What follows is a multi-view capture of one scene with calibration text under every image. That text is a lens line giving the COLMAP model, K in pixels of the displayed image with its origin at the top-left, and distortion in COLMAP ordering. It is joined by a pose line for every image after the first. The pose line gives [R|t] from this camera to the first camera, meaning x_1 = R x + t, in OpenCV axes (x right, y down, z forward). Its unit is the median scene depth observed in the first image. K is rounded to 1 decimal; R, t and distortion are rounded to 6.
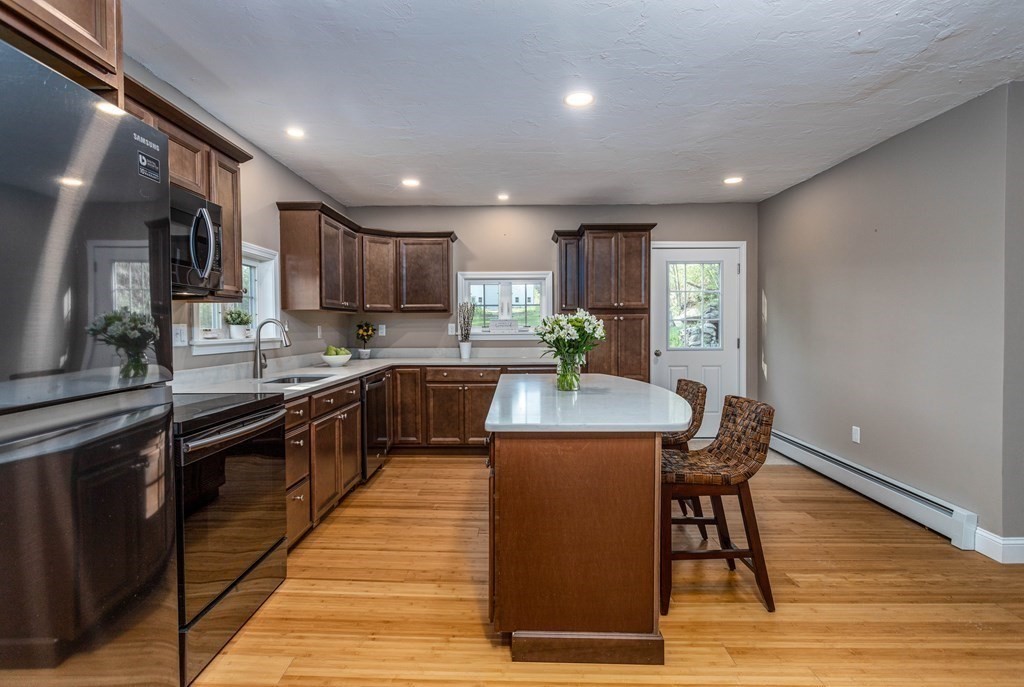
lens RADIAL K [[495.2, 0, 505.3], [0, 495.2, 337.5], [0, 0, 1]] dist [-0.000206, -0.000041]
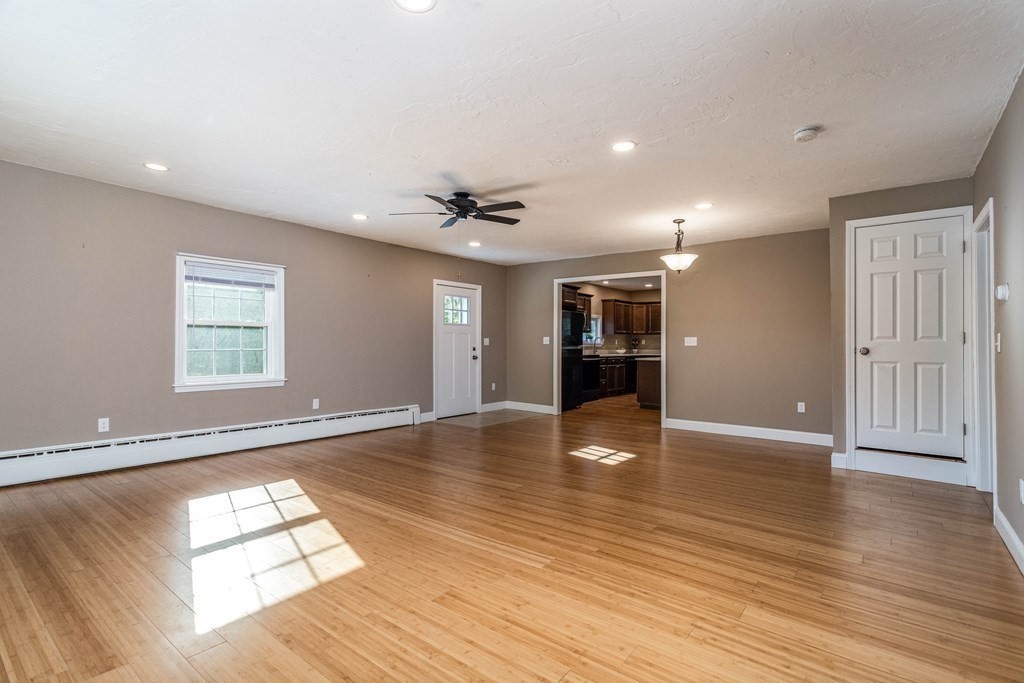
lens RADIAL K [[495.2, 0, 505.3], [0, 495.2, 335.5], [0, 0, 1]] dist [-0.000206, -0.000041]
pose [[0.794562, 0.000609, -0.607183, 0.886227], [-0.025214, 0.999170, -0.031992, 0.062779], [0.606660, 0.040729, 0.793917, -1.704763]]
